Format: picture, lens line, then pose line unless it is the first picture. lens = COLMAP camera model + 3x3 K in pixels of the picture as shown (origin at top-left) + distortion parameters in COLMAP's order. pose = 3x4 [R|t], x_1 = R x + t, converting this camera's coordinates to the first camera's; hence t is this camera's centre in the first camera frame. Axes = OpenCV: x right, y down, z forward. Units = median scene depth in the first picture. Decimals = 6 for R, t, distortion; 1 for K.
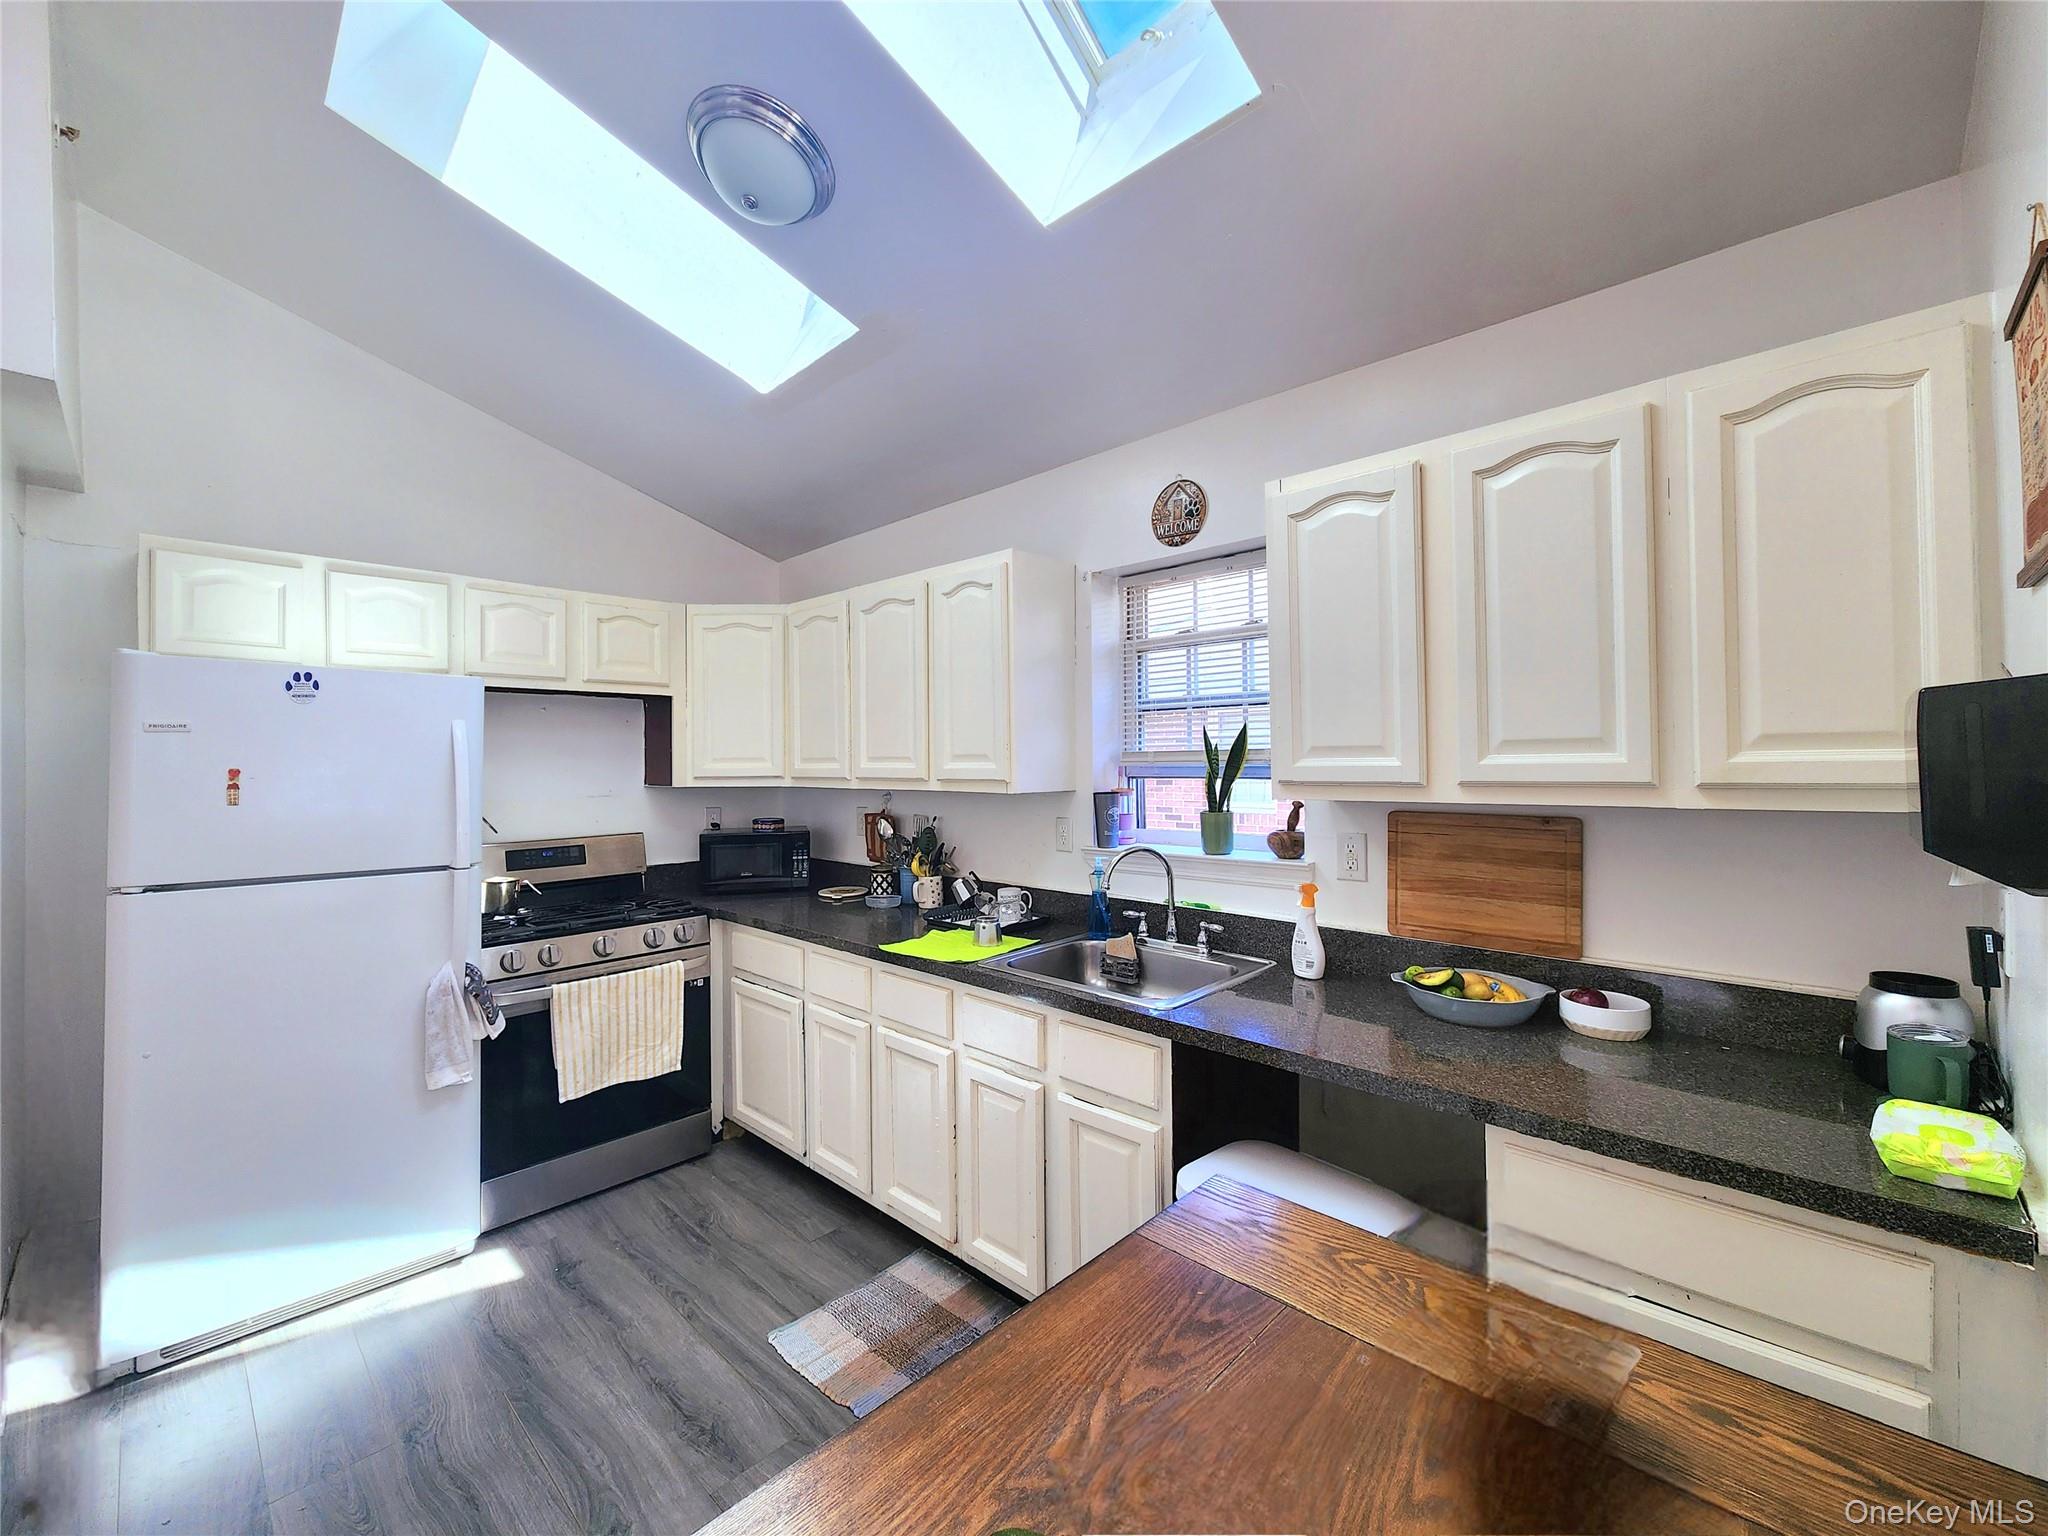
lens RADIAL K [[826.7, 0, 1016.2], [0, 826.7, 762.8], [0, 0, 1]] dist [-0.000850, -0.001215]
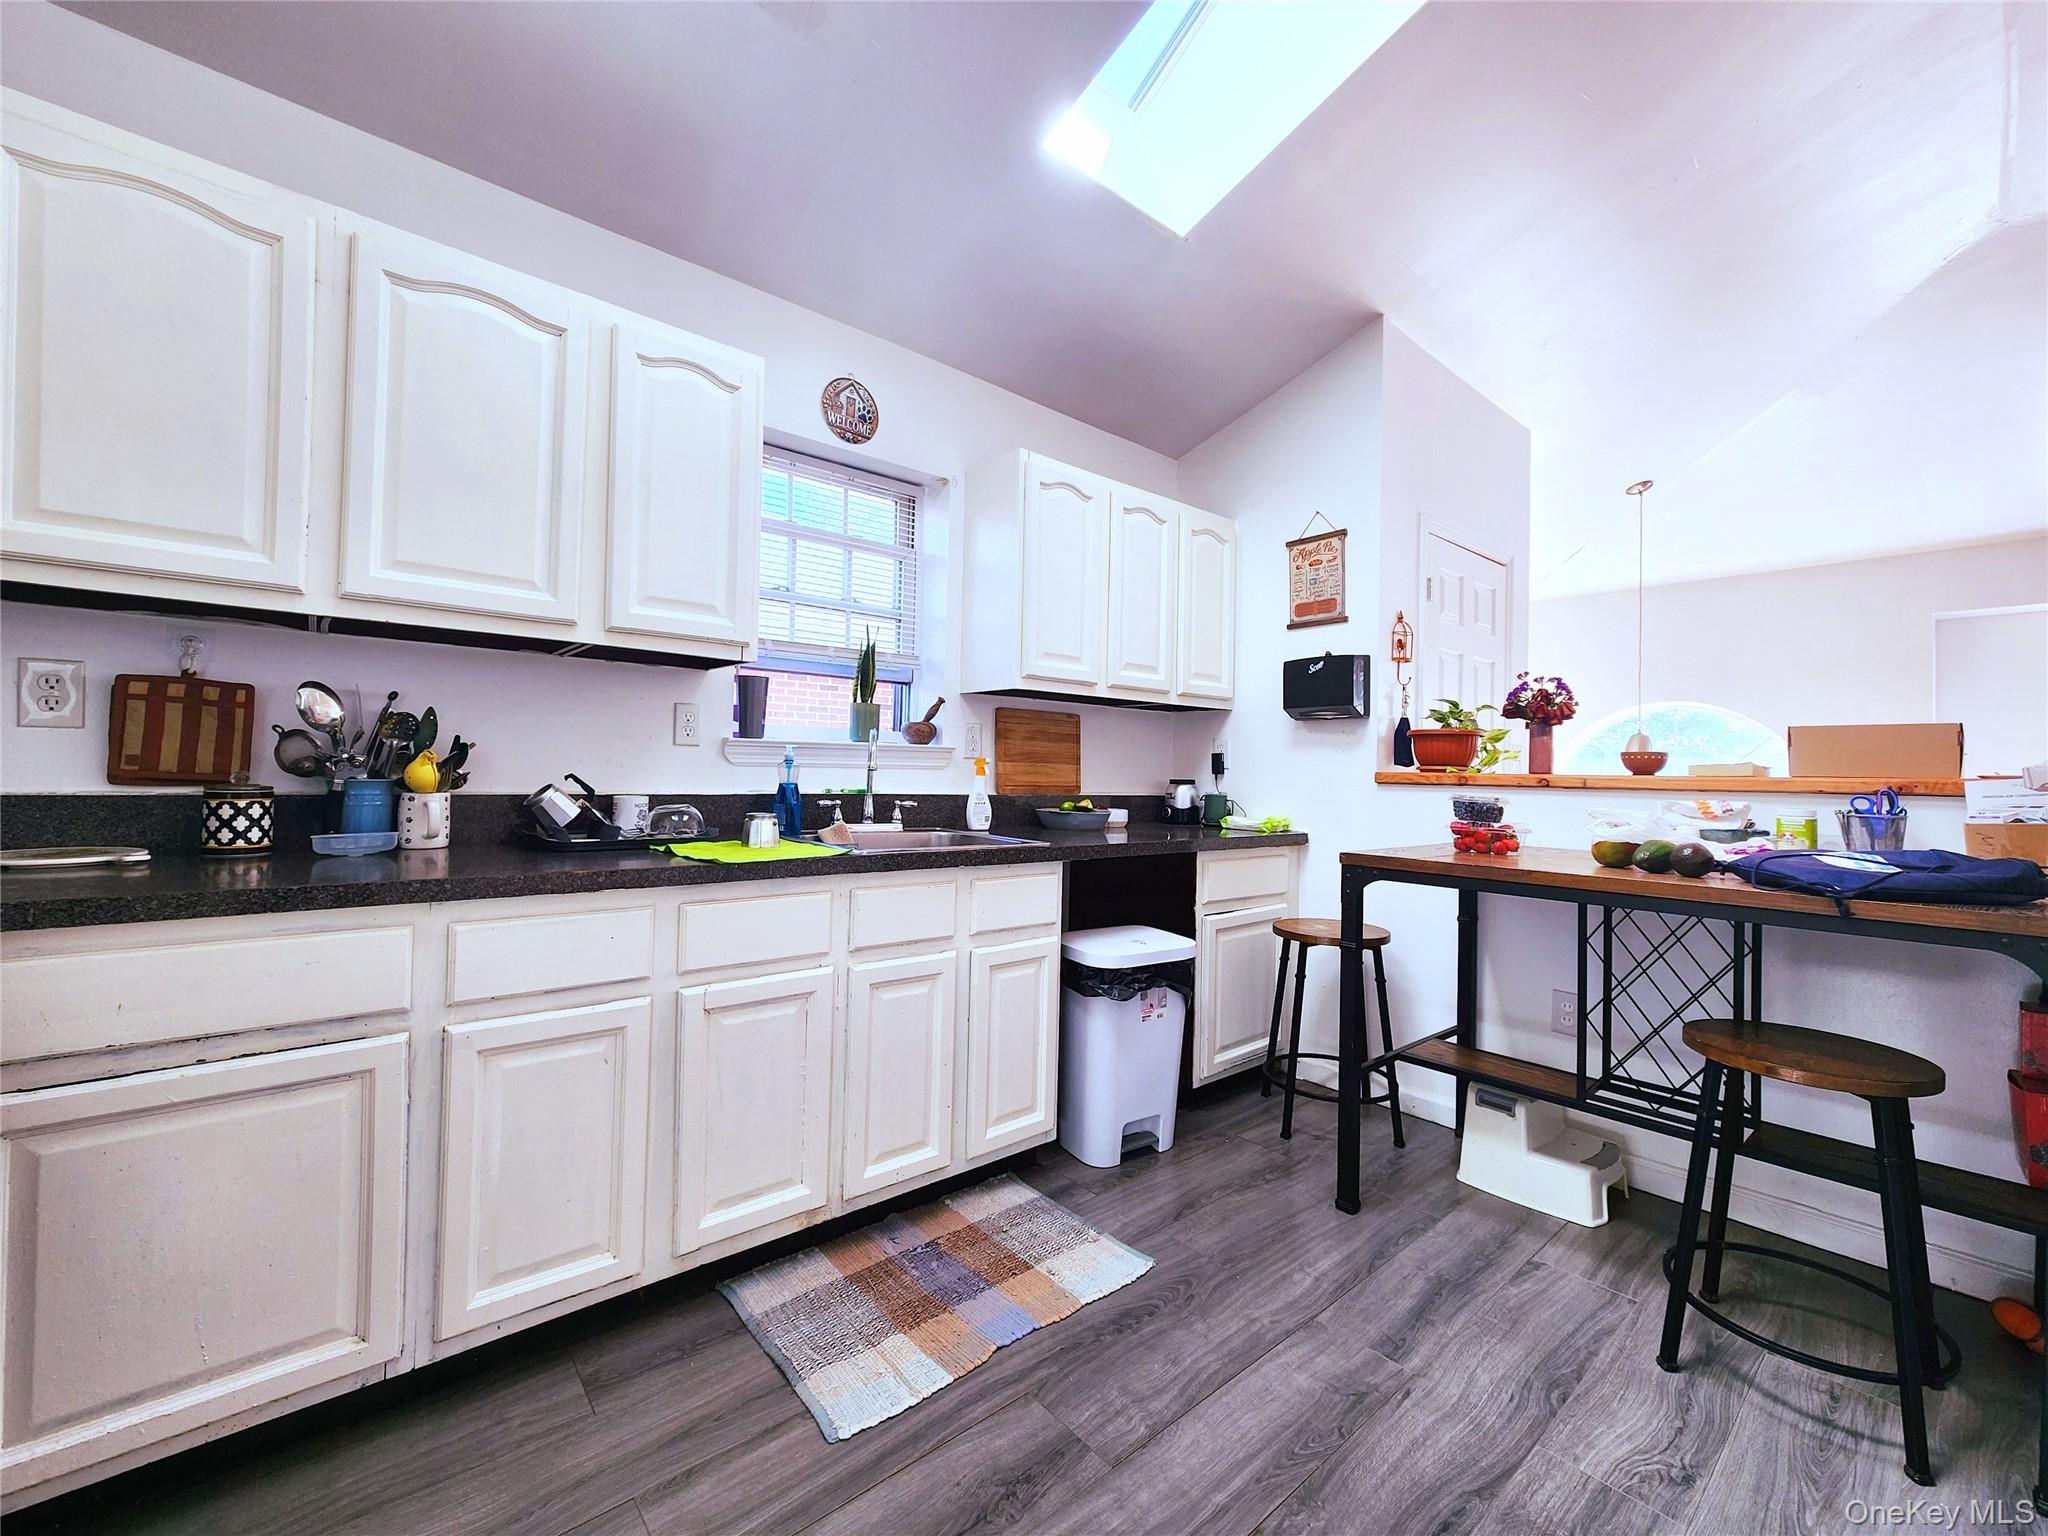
lens RADIAL K [[826.7, 0, 1008.9], [0, 826.7, 757.7], [0, 0, 1]] dist [-0.000850, -0.001215]
pose [[0.121064, 0.026341, 0.992295, -0.827303], [-0.025105, 0.999409, -0.023467, 0.154945], [-0.992327, -0.022070, 0.121654, 0.706395]]
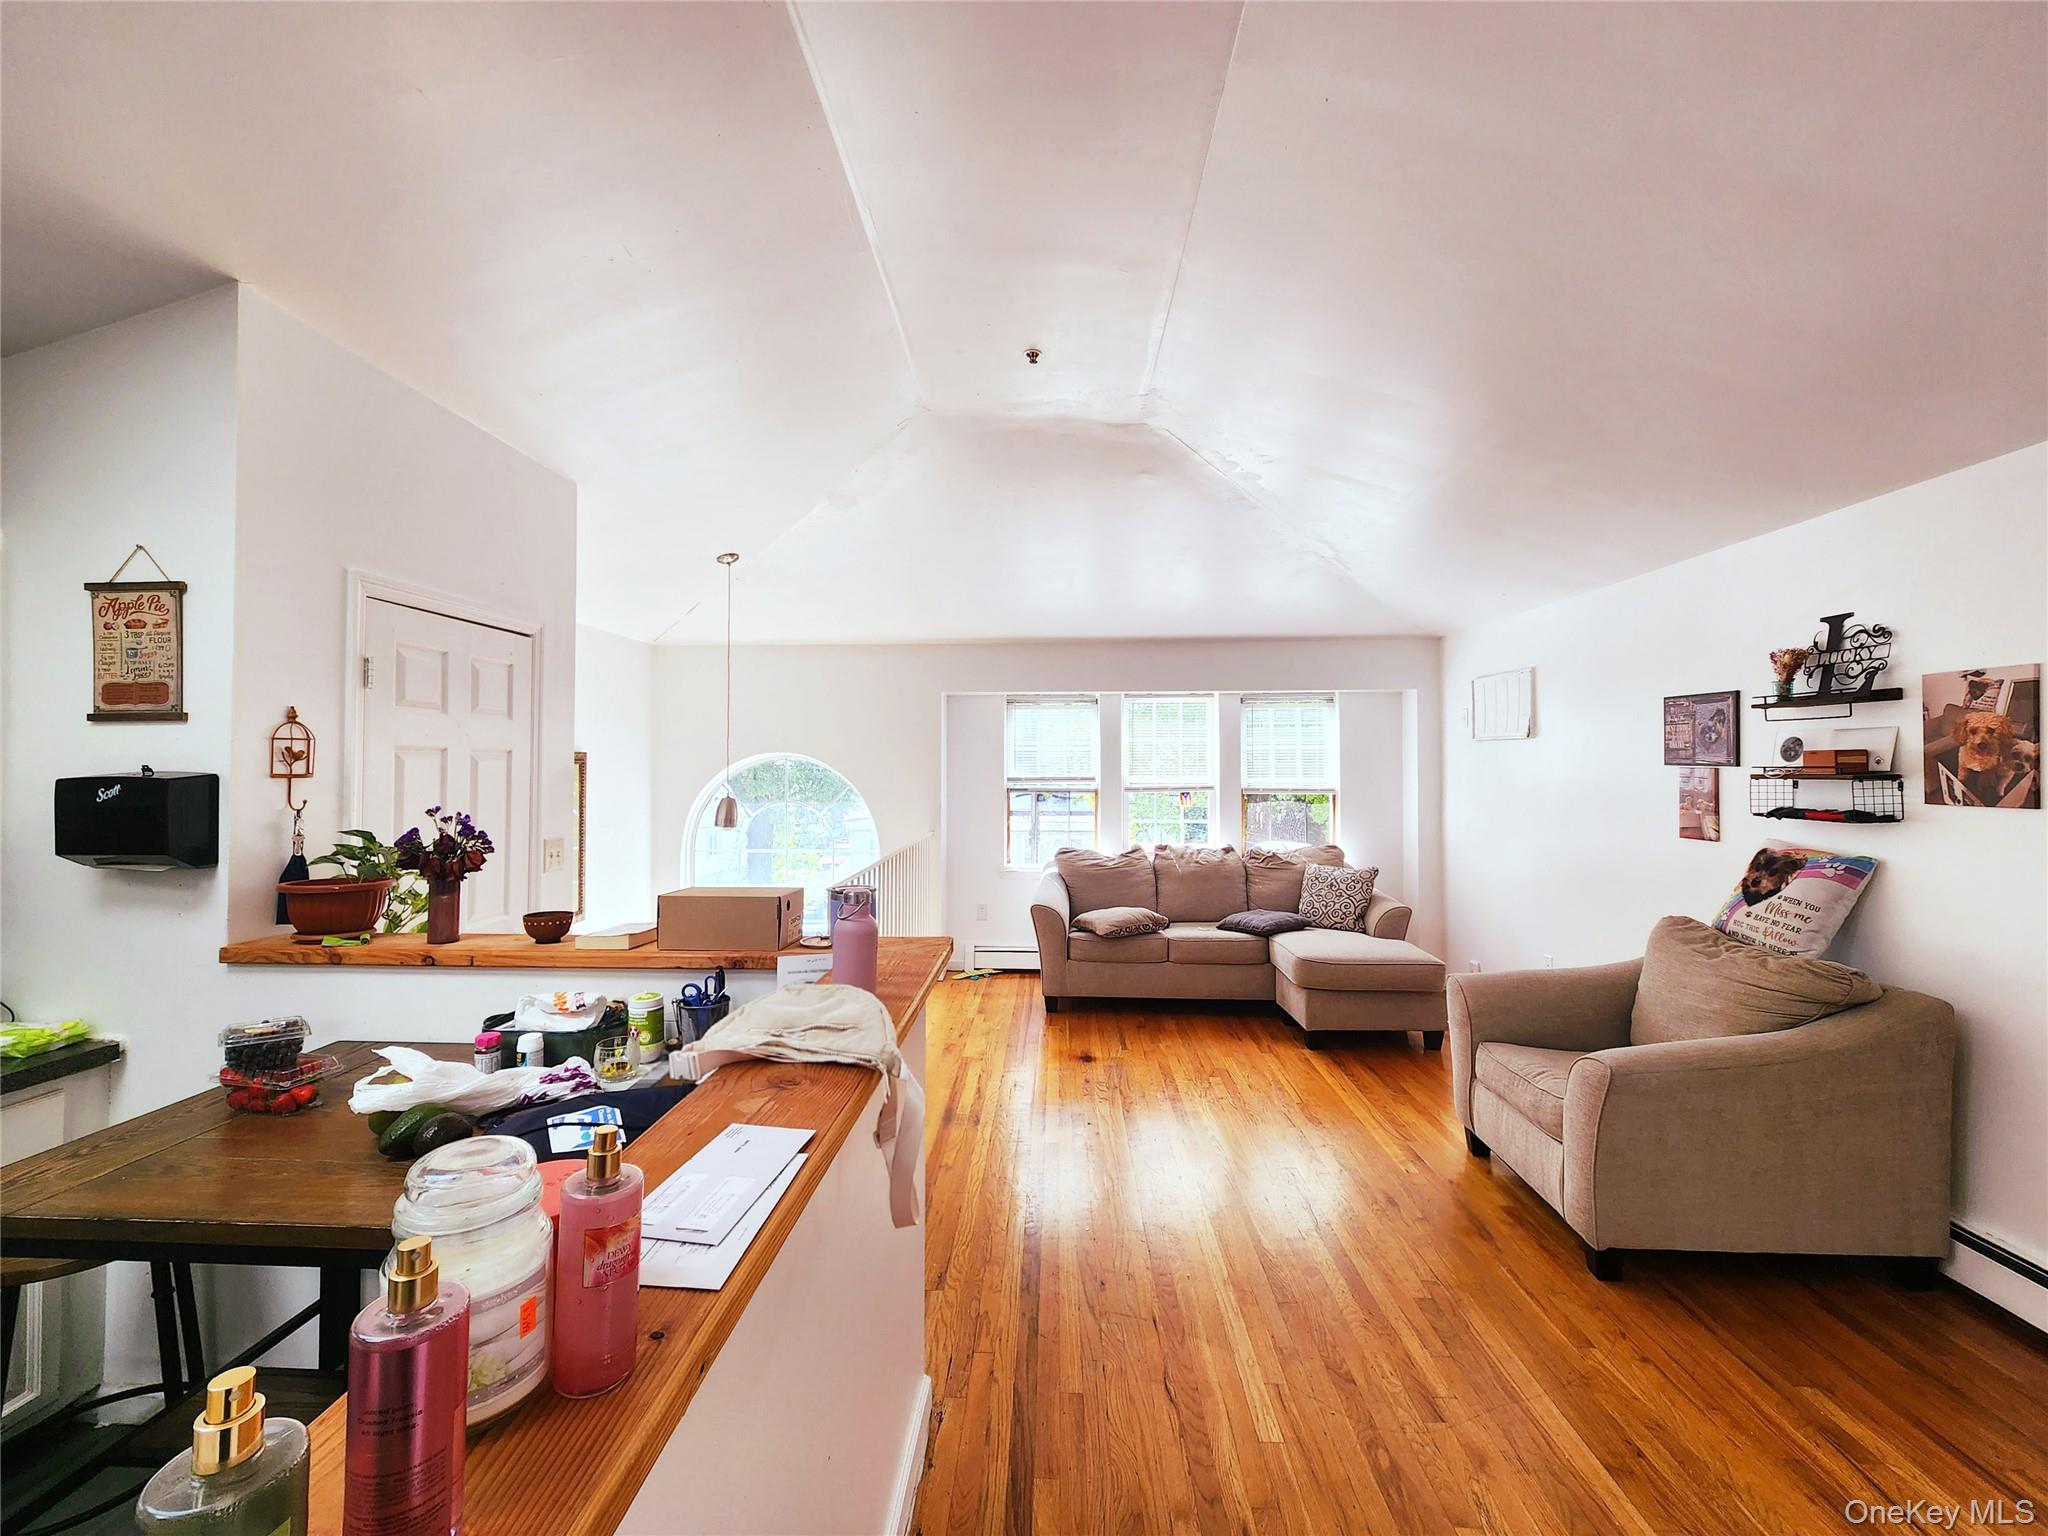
lens RADIAL K [[826.7, 0, 1026.8], [0, 826.7, 758.0], [0, 0, 1]] dist [-0.000850, -0.001215]
pose [[-0.663647, 0.016690, 0.747860, -0.725176], [0.004670, 0.999824, -0.018169, -0.033508], [-0.748032, -0.008566, -0.663608, 0.276893]]
